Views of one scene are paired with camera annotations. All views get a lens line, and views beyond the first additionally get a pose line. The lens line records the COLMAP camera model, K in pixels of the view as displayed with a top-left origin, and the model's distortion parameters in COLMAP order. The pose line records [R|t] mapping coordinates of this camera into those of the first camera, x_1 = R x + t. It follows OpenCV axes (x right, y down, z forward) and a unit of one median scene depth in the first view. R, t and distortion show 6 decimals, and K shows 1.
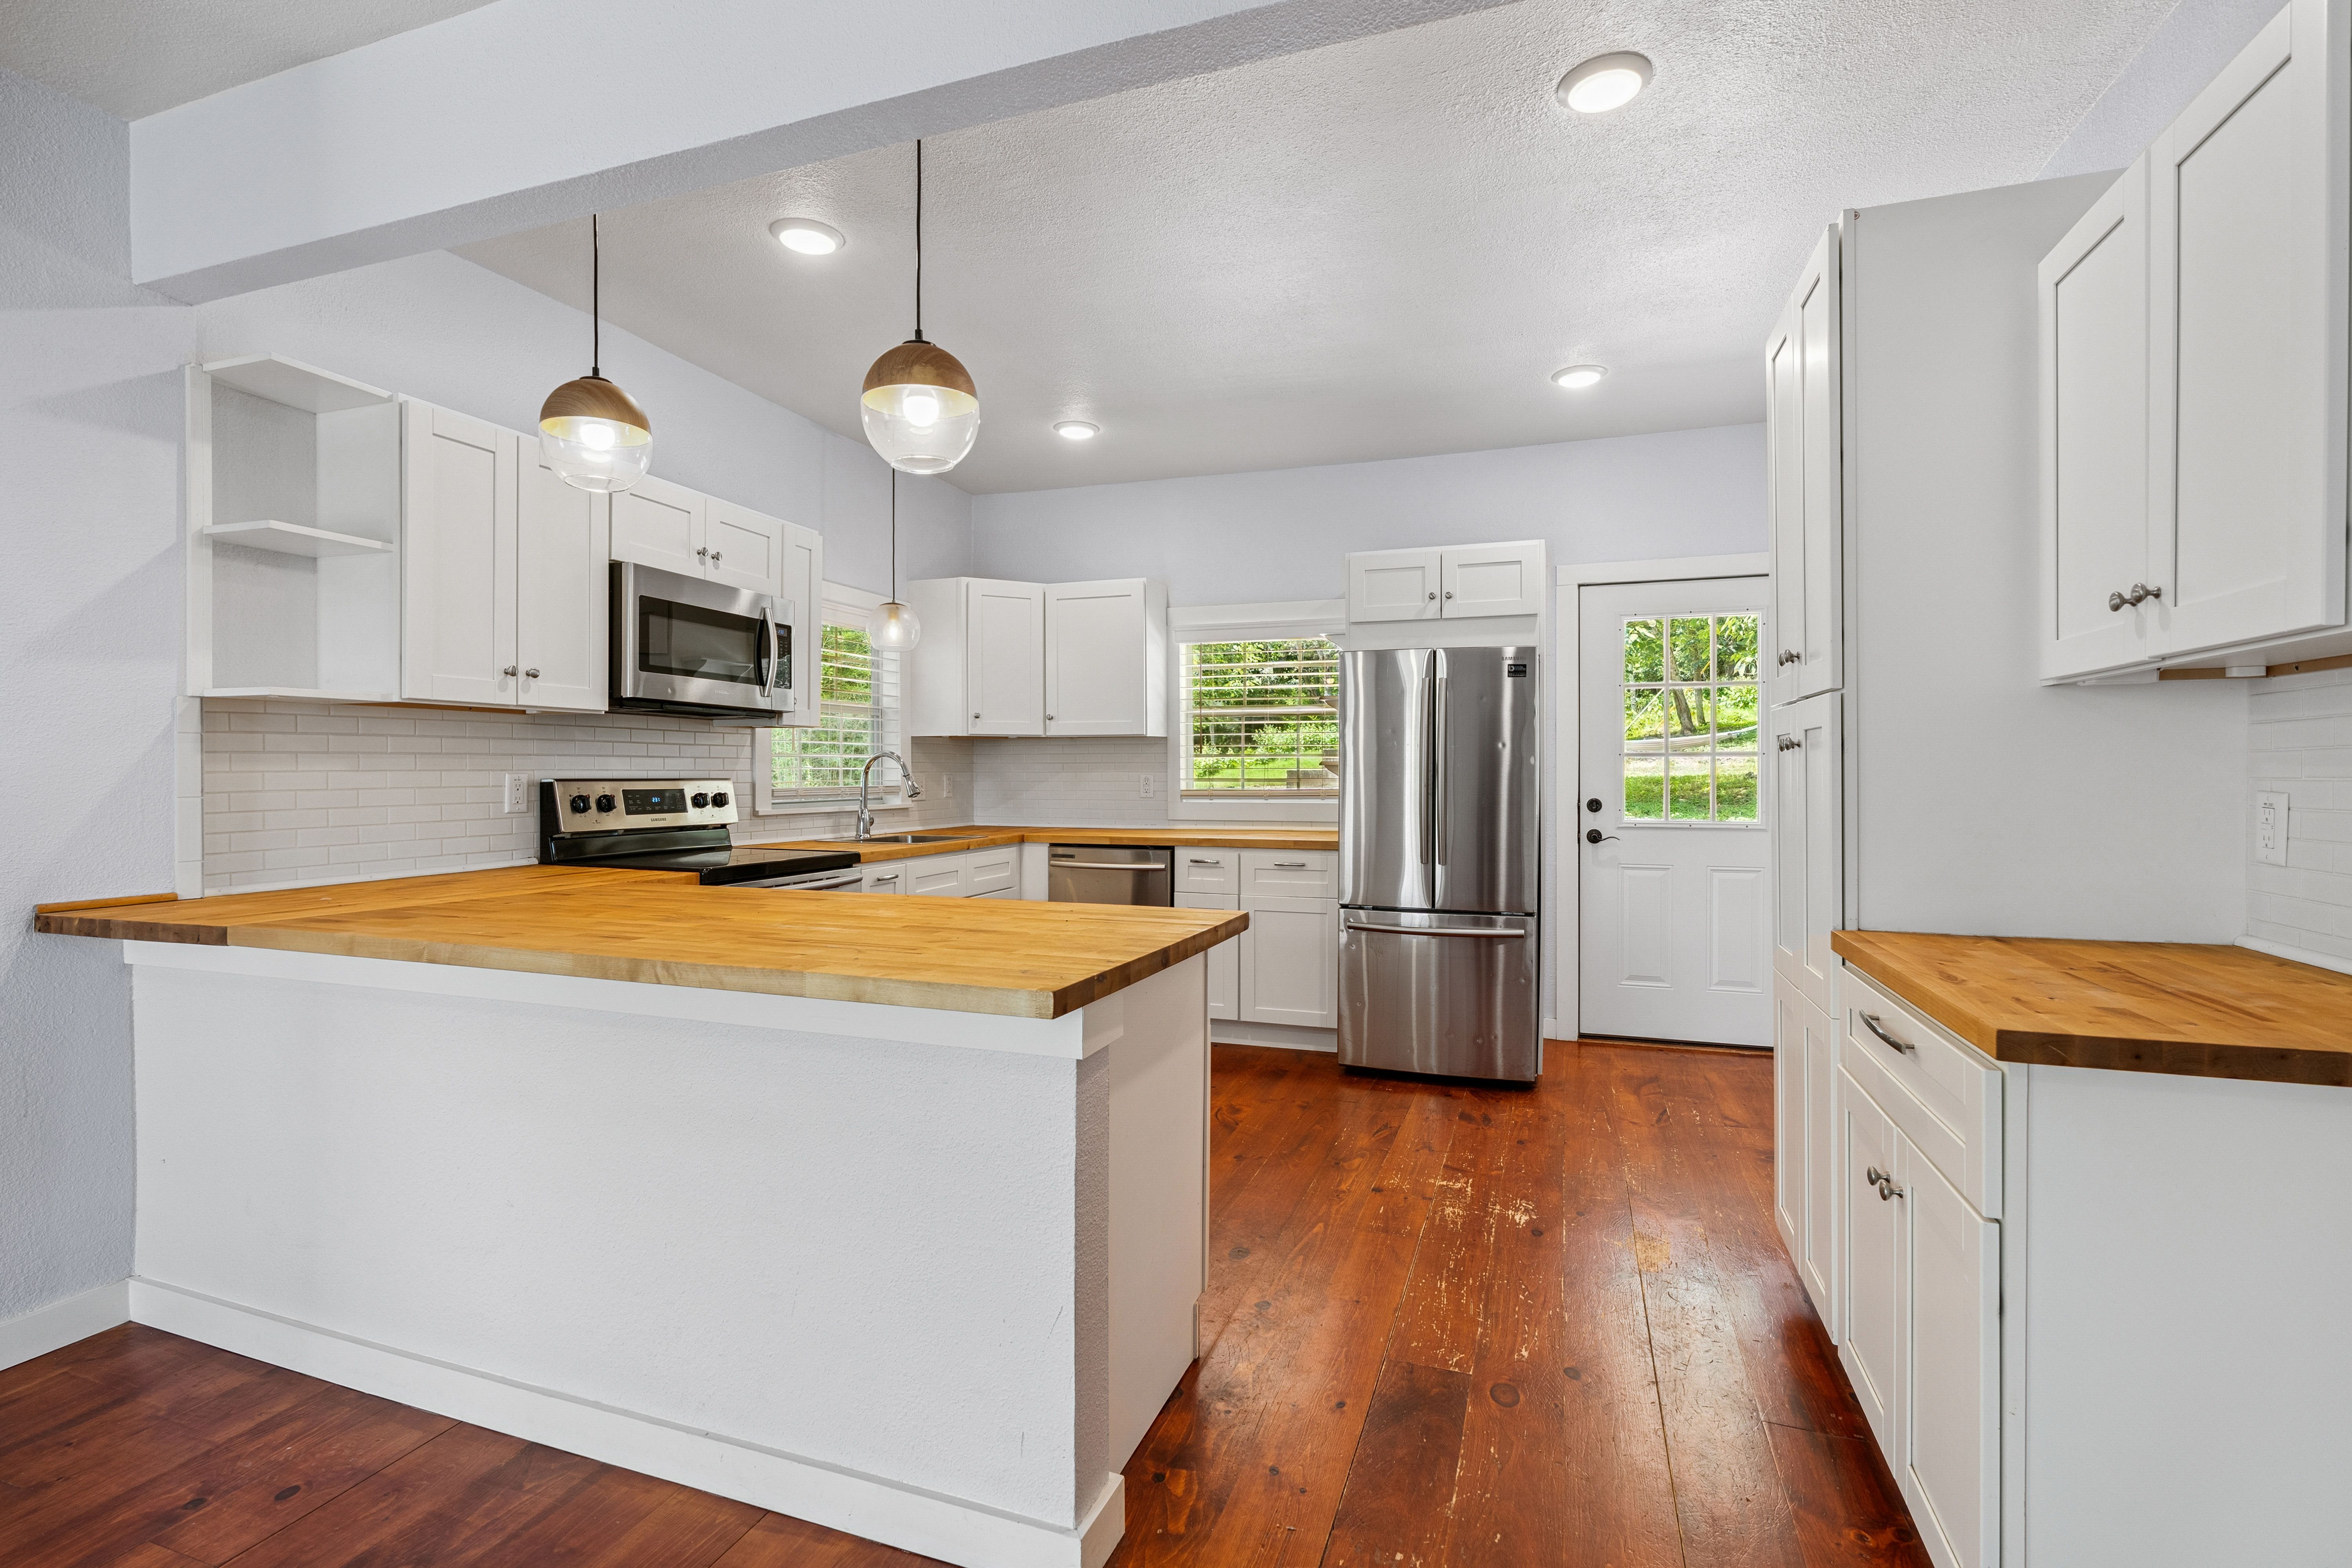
lens RADIAL K [[1073.6, 0, 1176.0], [0, 1073.6, 784.0], [0, 0, 1]] dist [-0.000689, -0.000029]
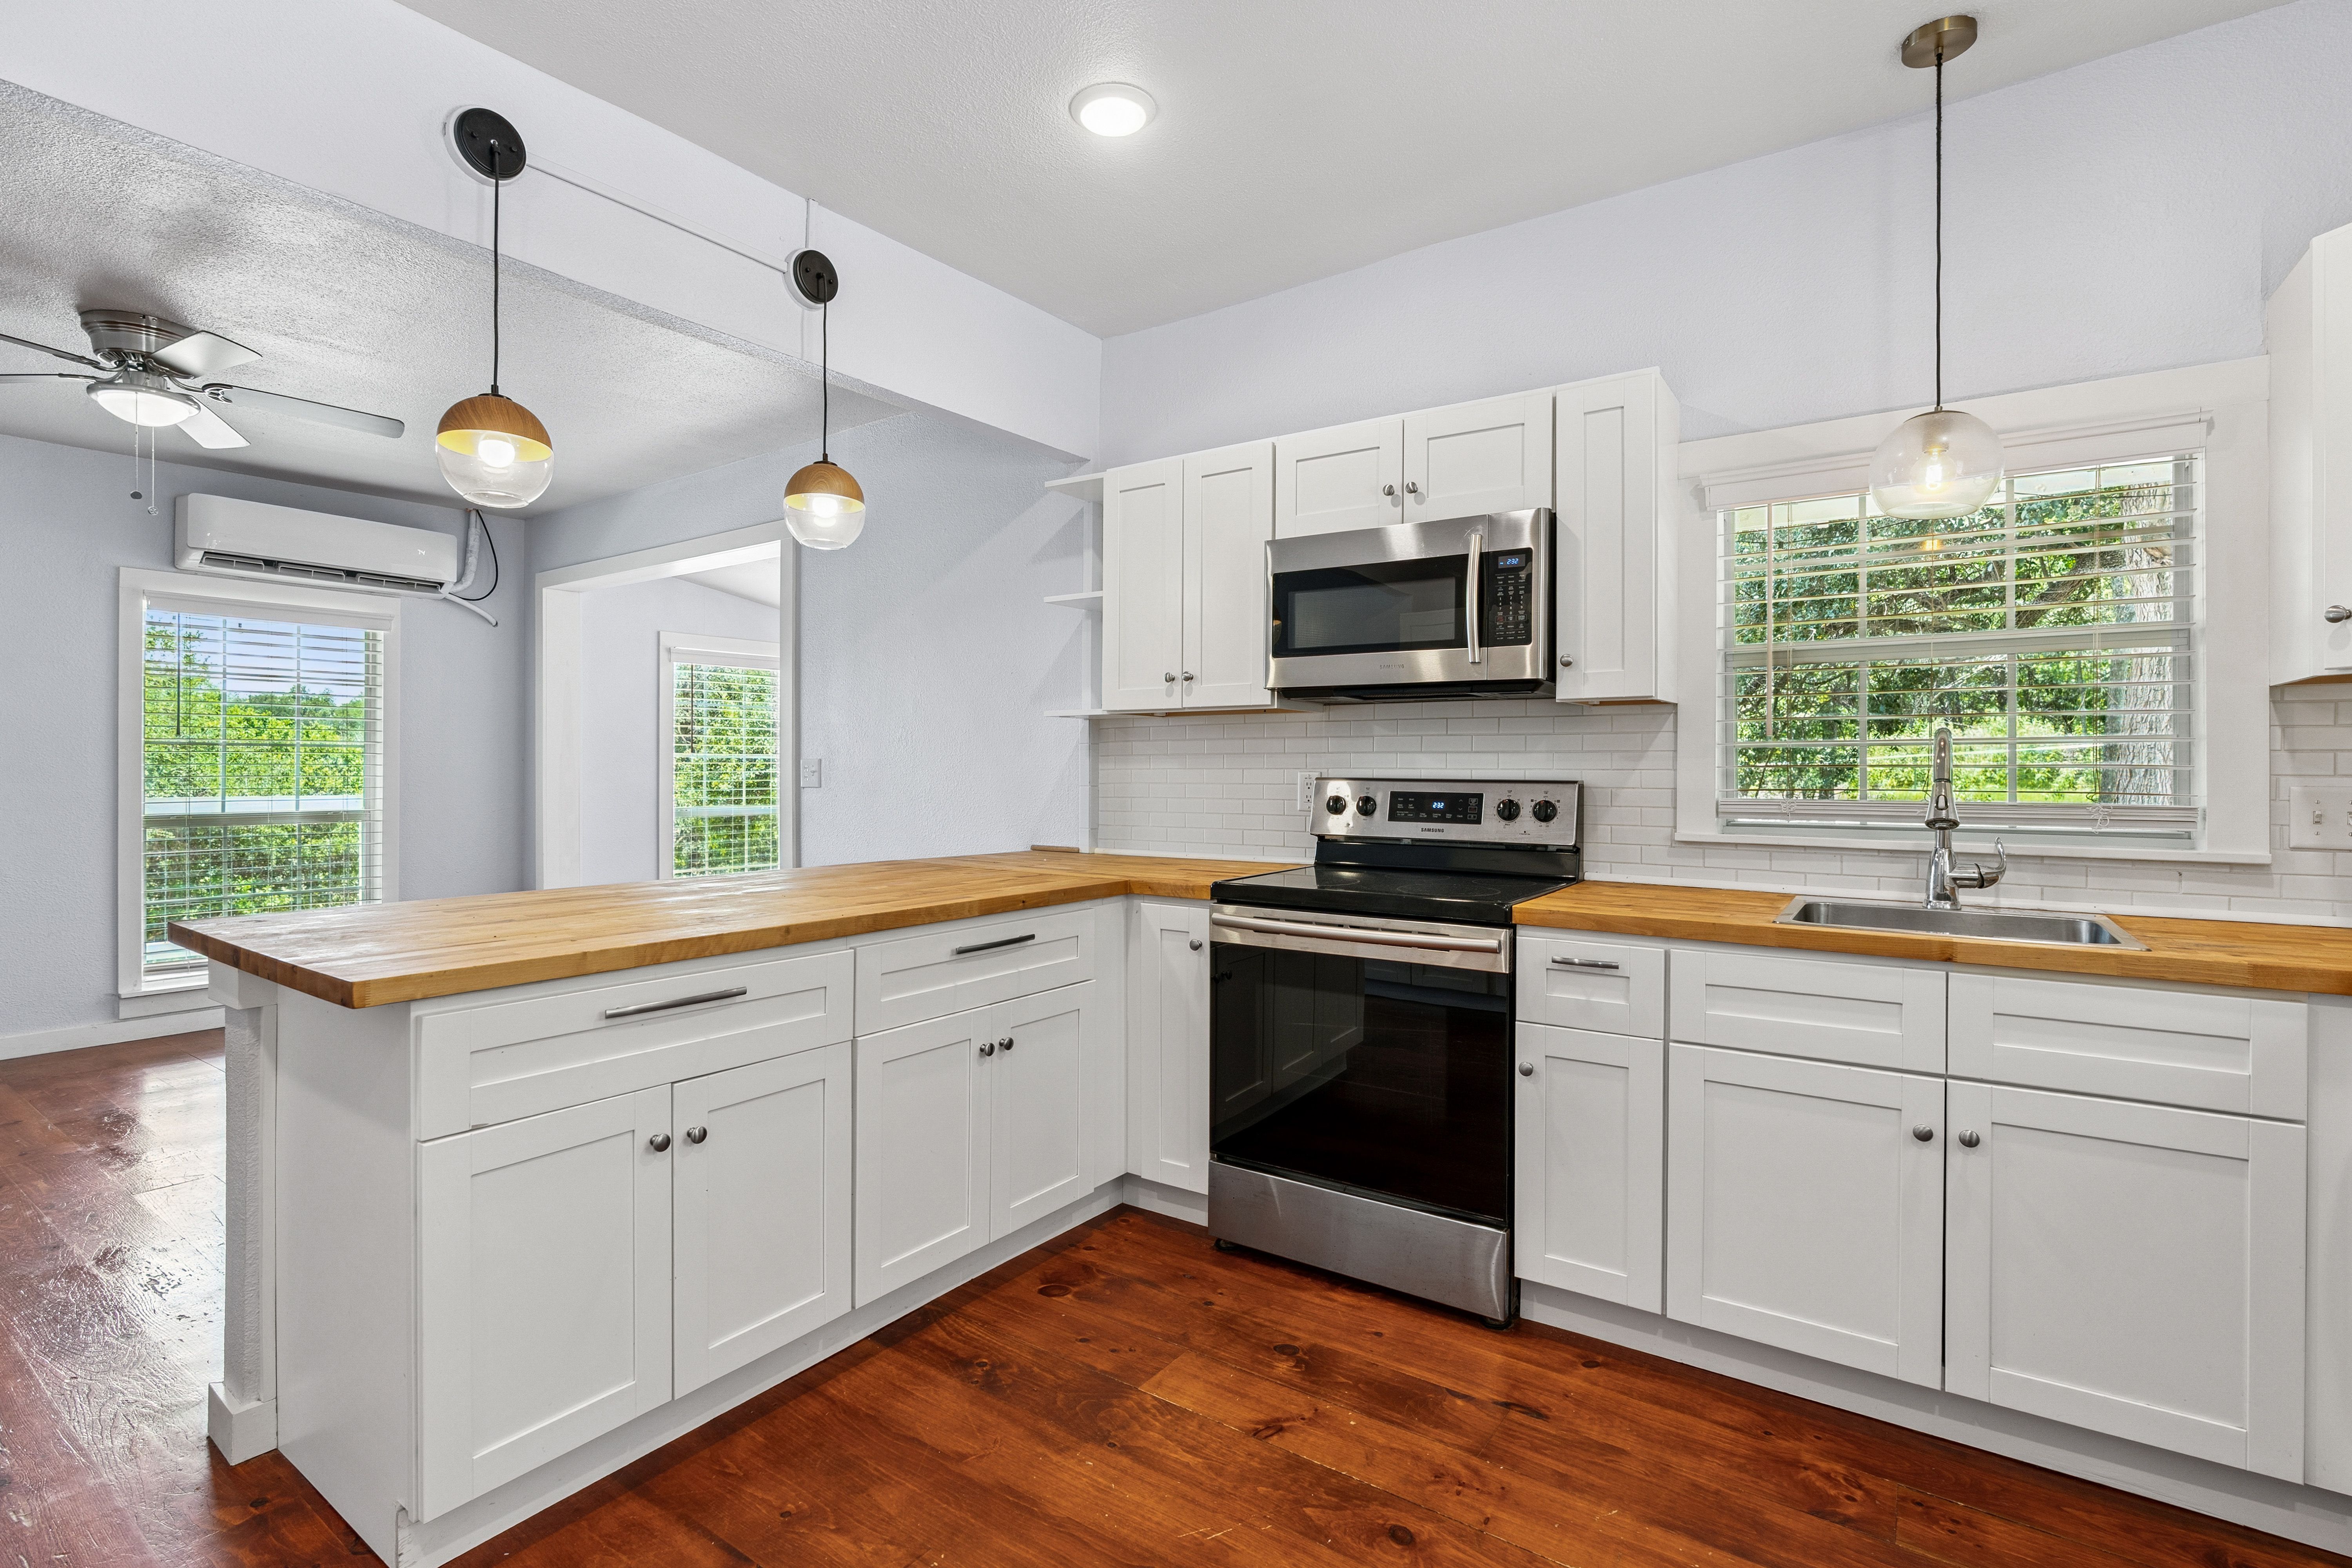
lens RADIAL K [[1085.8, 0, 1191.0], [0, 1085.8, 772.0], [0, 0, 1]] dist [-0.001031, 0.000119]
pose [[-0.253803, 0.000518, -0.967256, 0.323978], [-0.015925, 0.999862, 0.004714, -0.010364], [0.967125, 0.016600, -0.253760, 0.941136]]
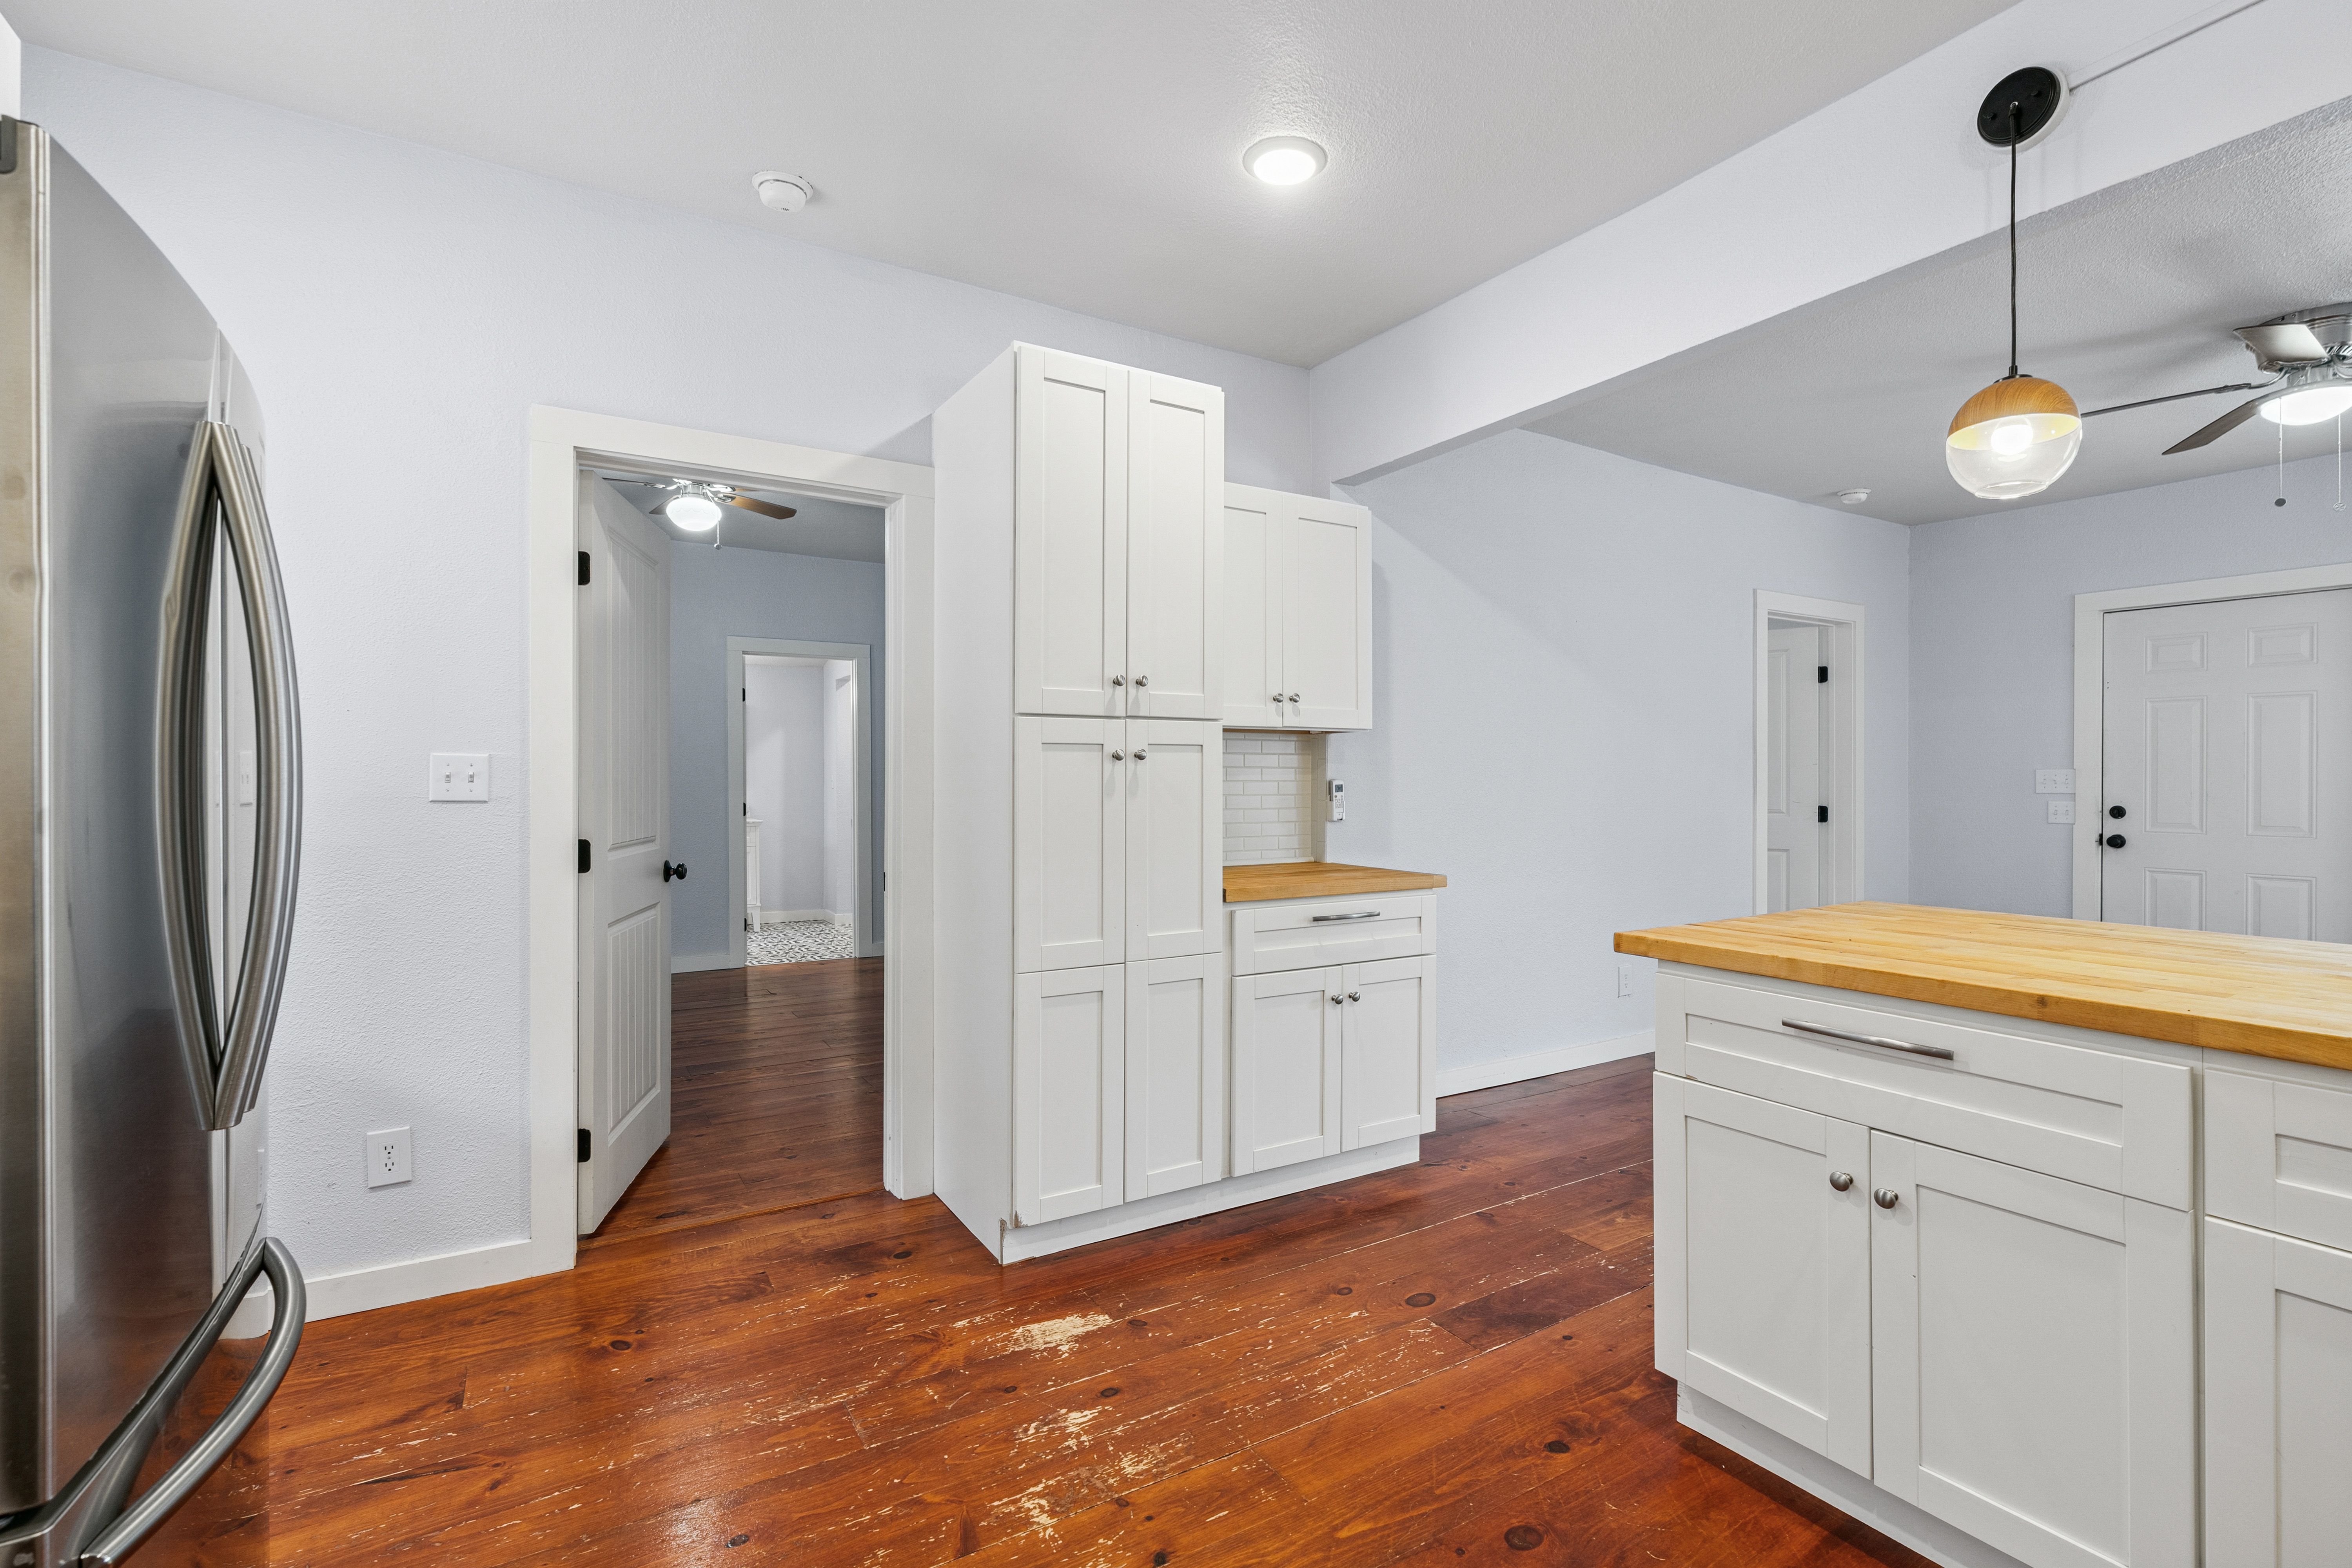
lens RADIAL K [[1061.5, 0, 1195.3], [0, 1061.5, 782.3], [0, 0, 1]] dist [0.001762, 0.000271]
pose [[-0.788009, -0.001485, 0.615662, -0.118569], [0.001887, 0.999987, 0.004826, -0.008125], [-0.615660, 0.004965, -0.787996, 1.097290]]
